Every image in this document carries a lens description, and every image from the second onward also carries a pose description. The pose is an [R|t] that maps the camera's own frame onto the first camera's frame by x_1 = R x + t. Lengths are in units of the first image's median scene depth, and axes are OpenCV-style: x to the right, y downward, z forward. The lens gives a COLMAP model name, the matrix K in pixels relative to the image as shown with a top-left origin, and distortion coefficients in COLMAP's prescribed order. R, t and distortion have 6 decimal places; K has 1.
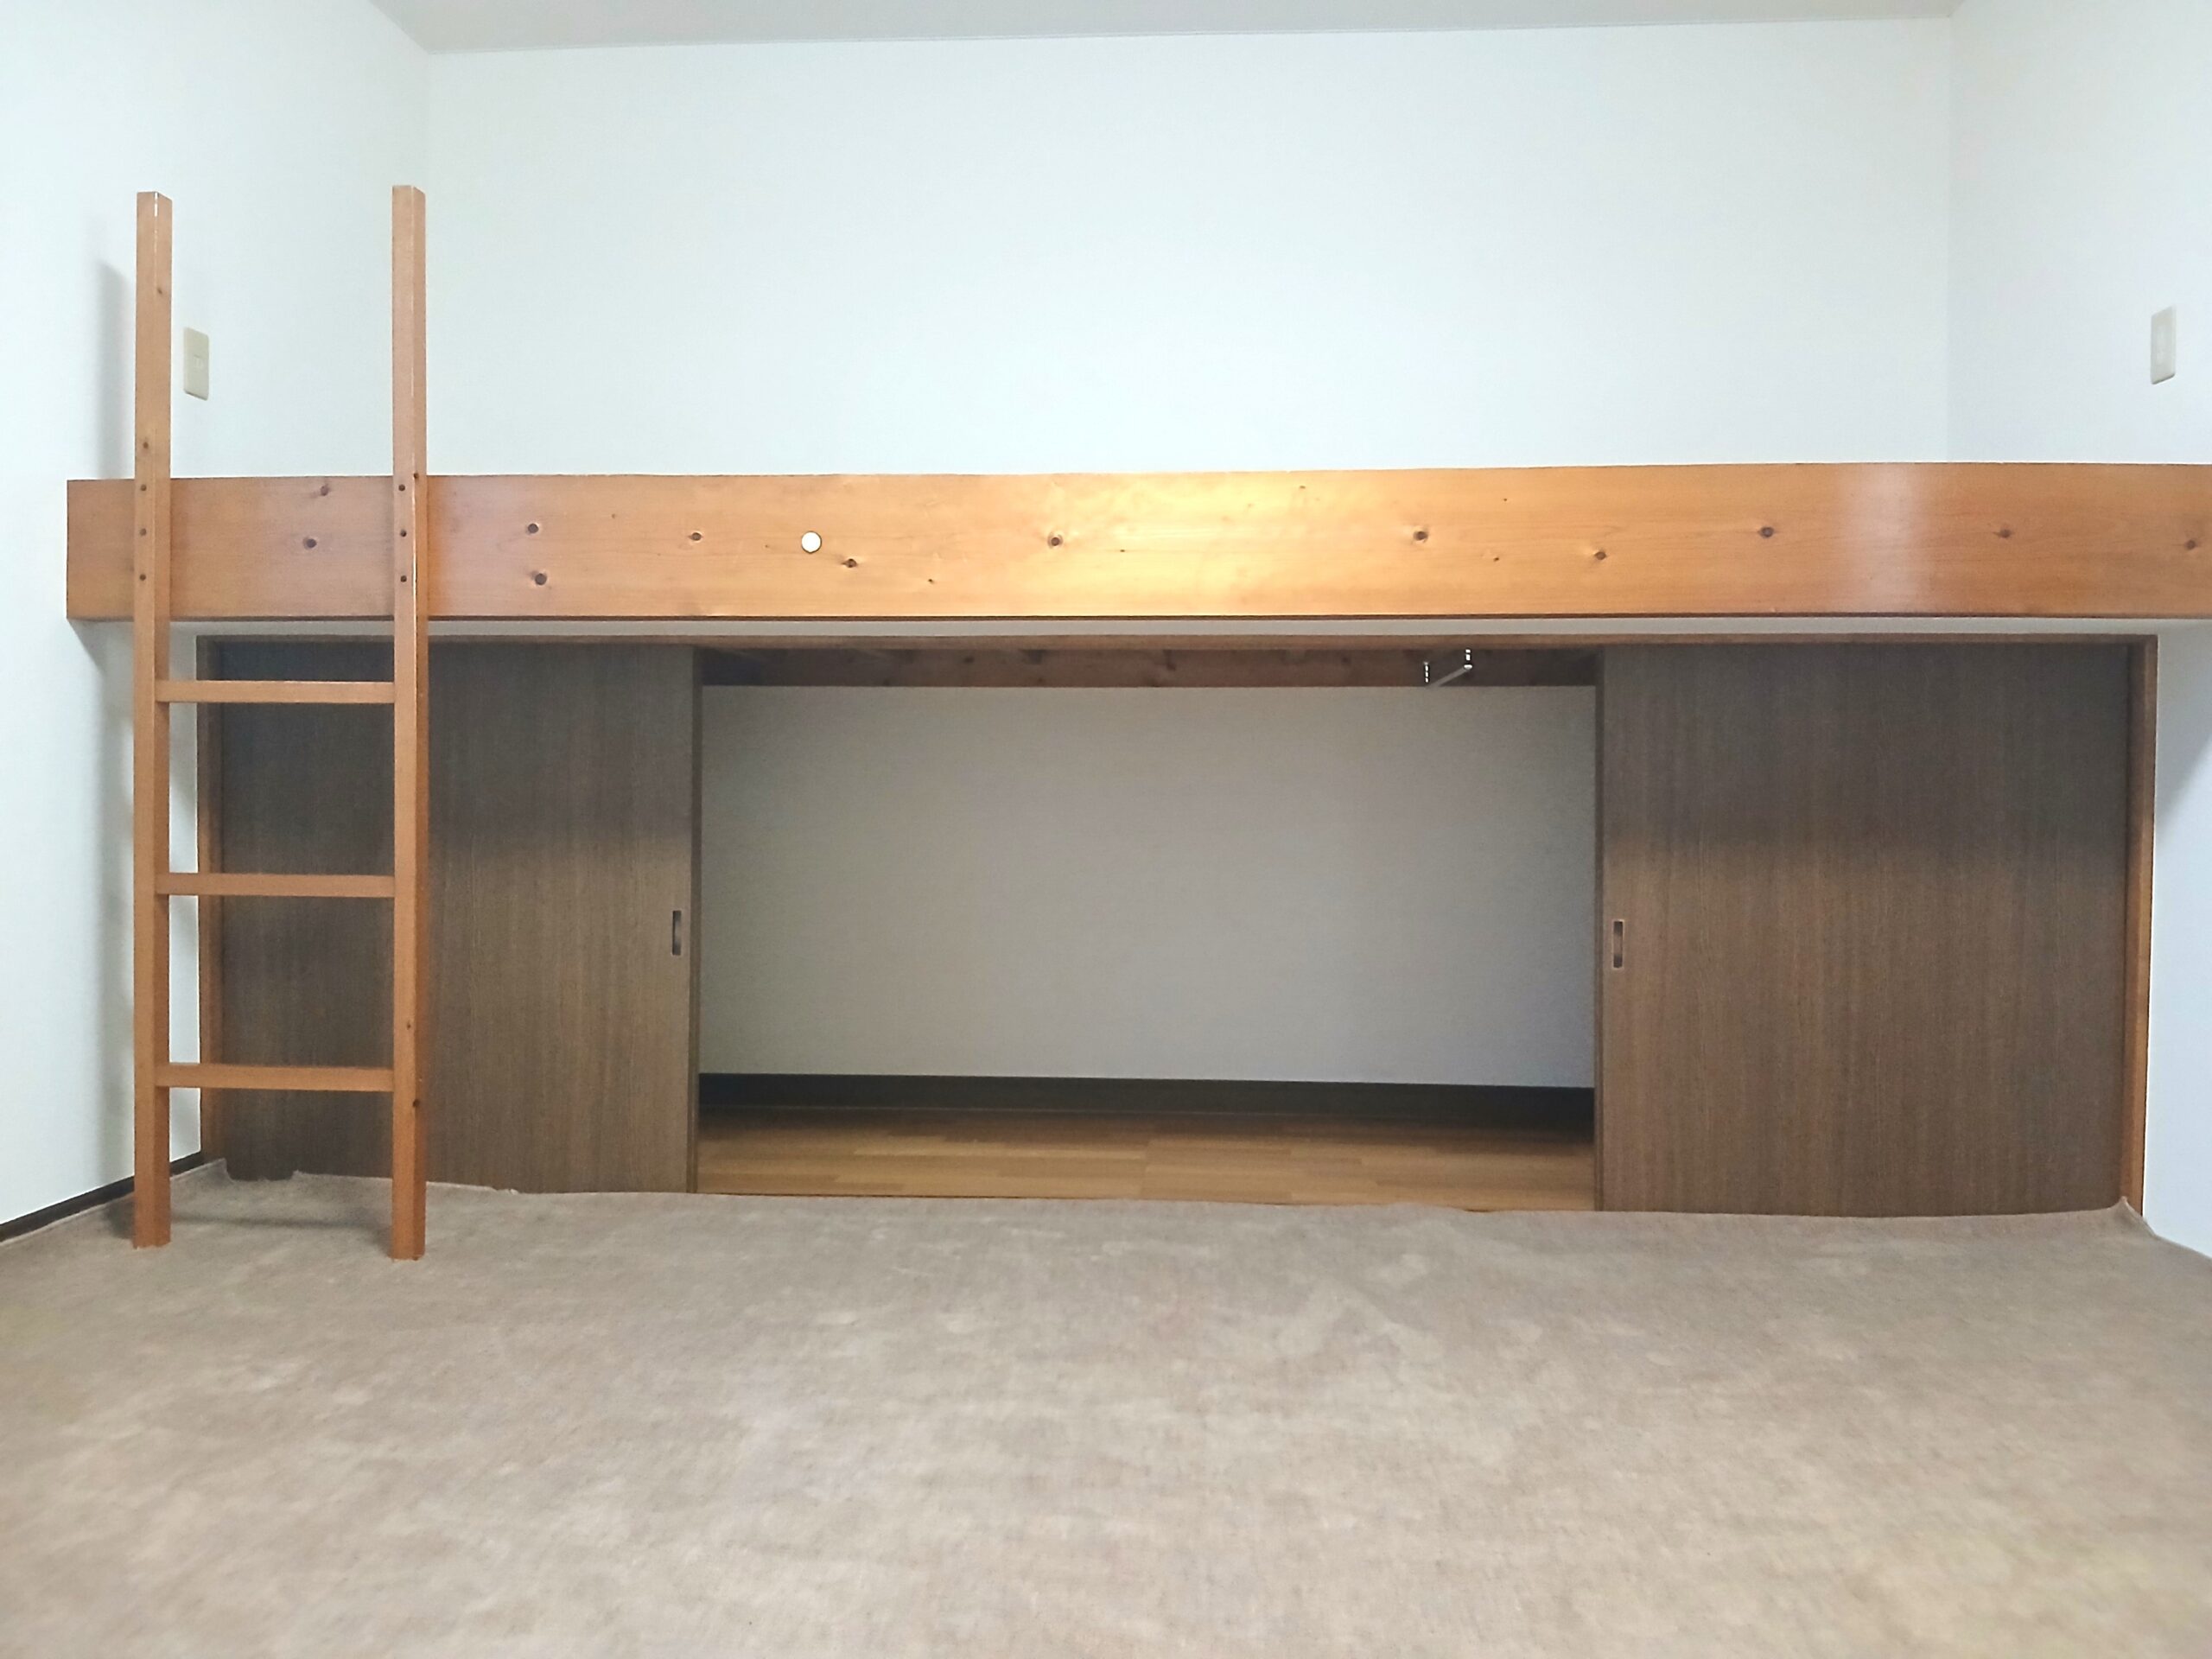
lens RADIAL K [[1656.6, 0, 1127.3], [0, 1656.6, 824.8], [0, 0, 1]] dist [0.124214, -0.206999]
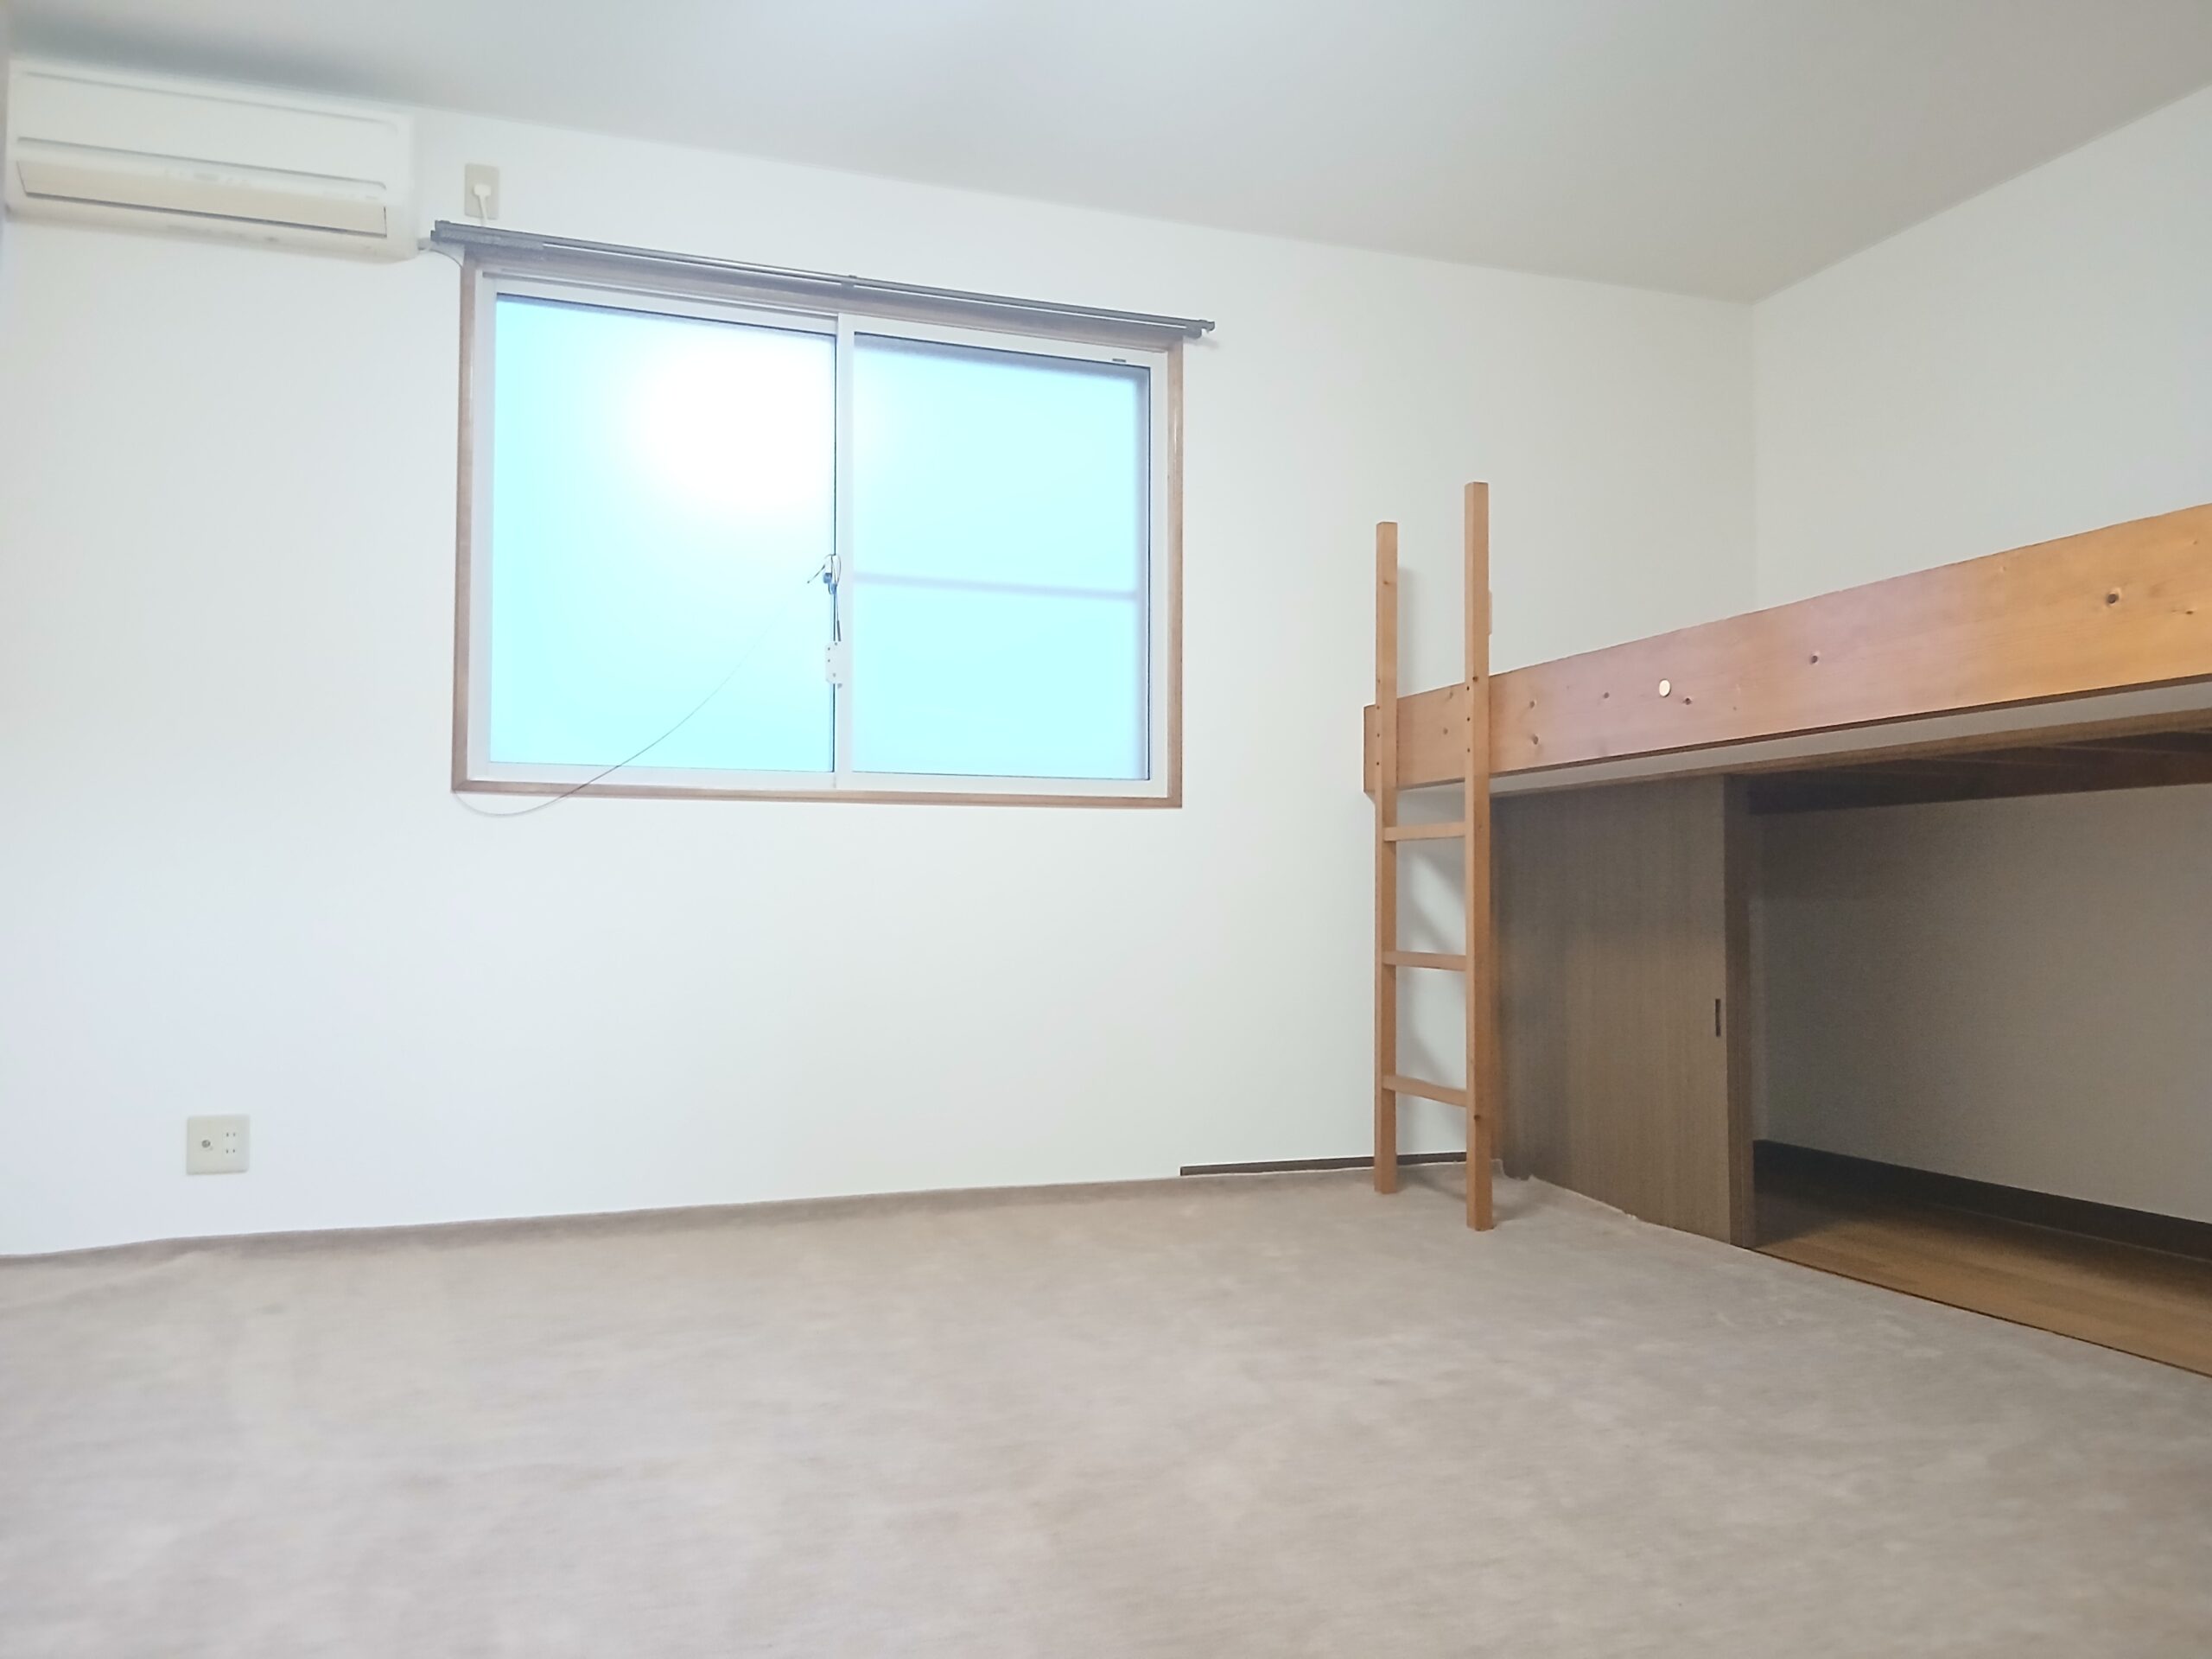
lens RADIAL K [[1656.6, 0, 1127.3], [0, 1656.6, 824.8], [0, 0, 1]] dist [0.124214, -0.206999]
pose [[0.405179, -0.048883, -0.912930, 0.757405], [-0.023825, 0.997666, -0.063994, 0.016986], [0.913927, 0.047680, 0.403068, 0.156655]]
